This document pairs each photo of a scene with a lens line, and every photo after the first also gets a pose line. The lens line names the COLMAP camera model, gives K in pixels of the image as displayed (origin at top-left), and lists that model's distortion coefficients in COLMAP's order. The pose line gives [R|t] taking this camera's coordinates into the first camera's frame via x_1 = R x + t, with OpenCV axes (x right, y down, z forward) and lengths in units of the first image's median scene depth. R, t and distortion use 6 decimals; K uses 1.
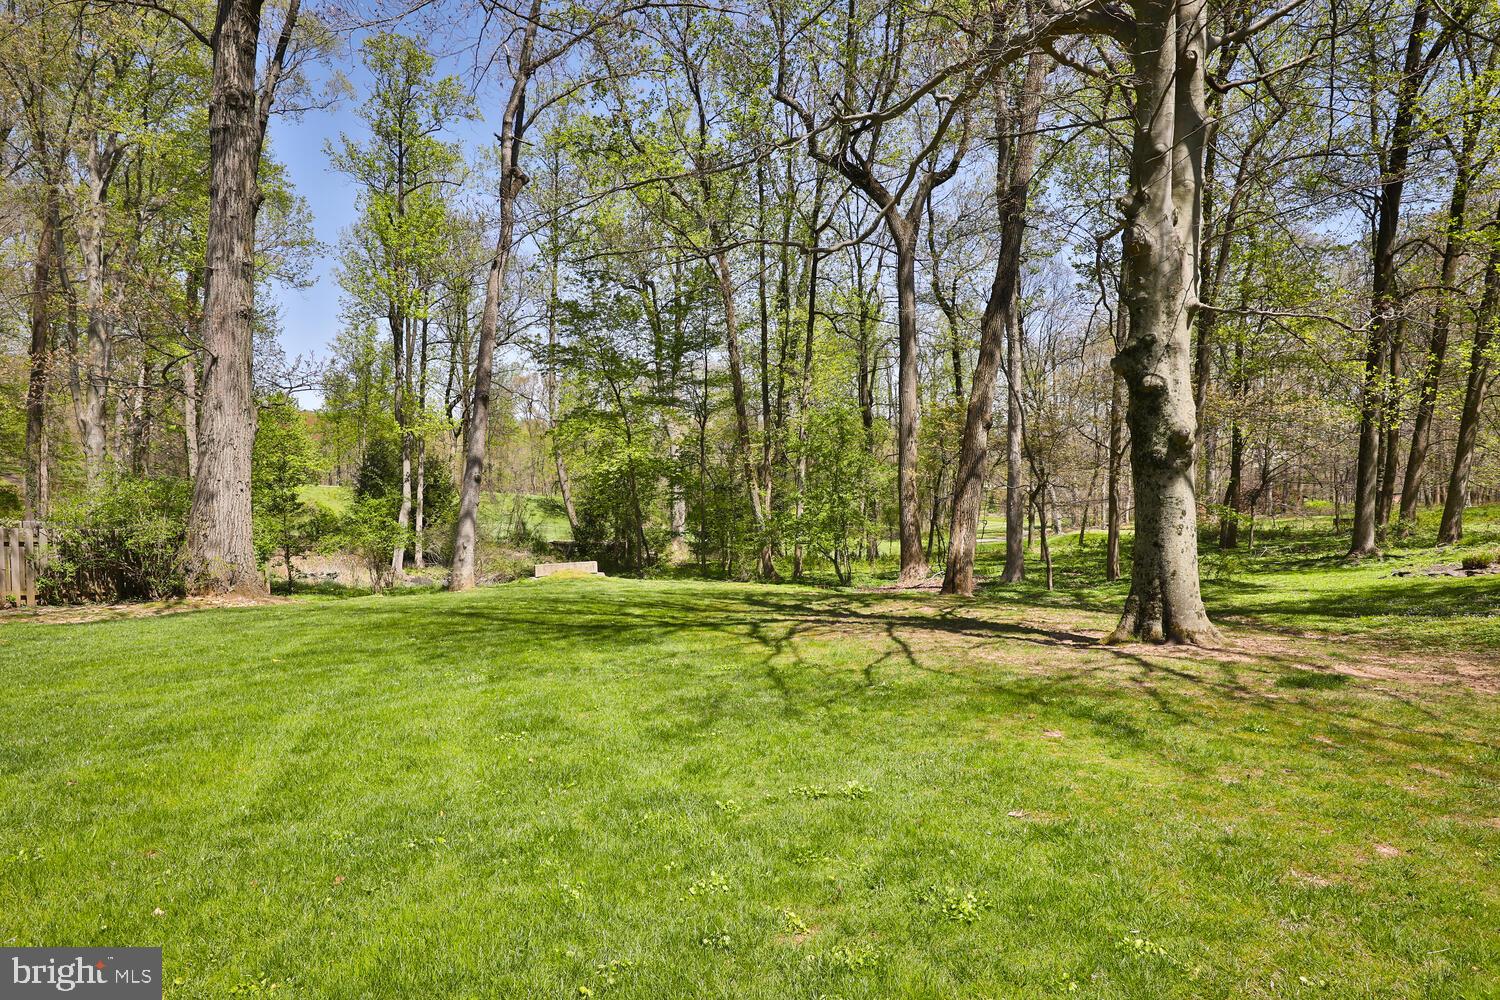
lens RADIAL K [[871.1, 0, 750.3], [0, 871.1, 493.5], [0, 0, 1]] dist [0.020901, 0.000377]
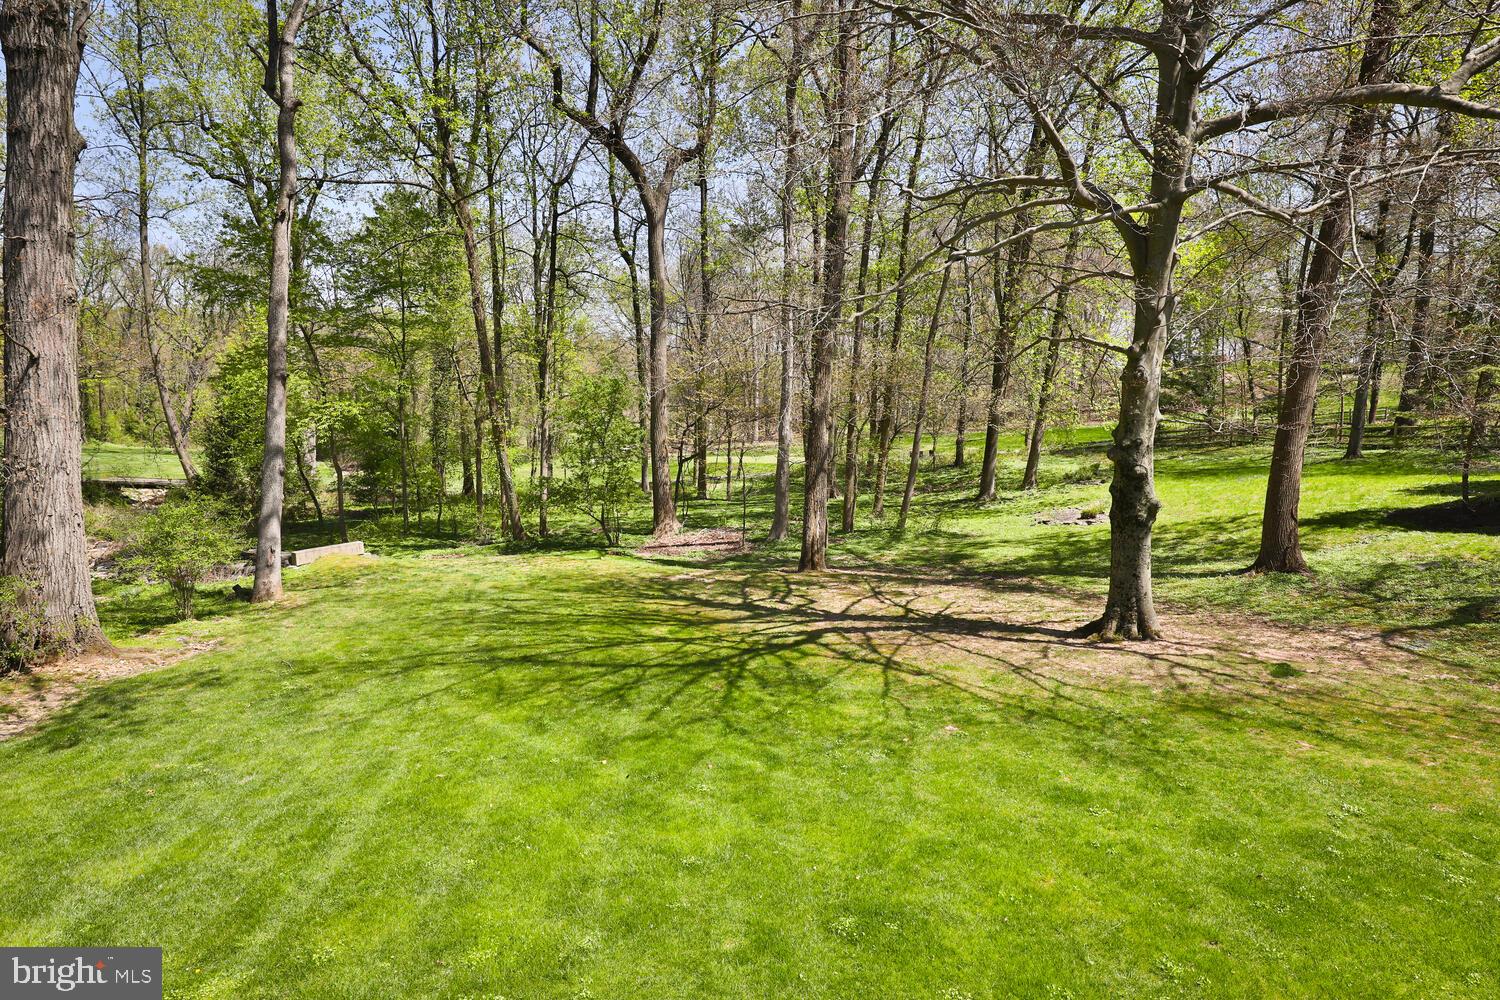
lens RADIAL K [[871.1, 0, 753.8], [0, 871.1, 502.0], [0, 0, 1]] dist [0.020901, 0.000377]
pose [[0.867736, -0.050400, 0.494463, -0.243730], [-0.010266, 0.992816, 0.119213, -0.069061], [-0.496919, -0.108521, 0.860985, 0.006517]]
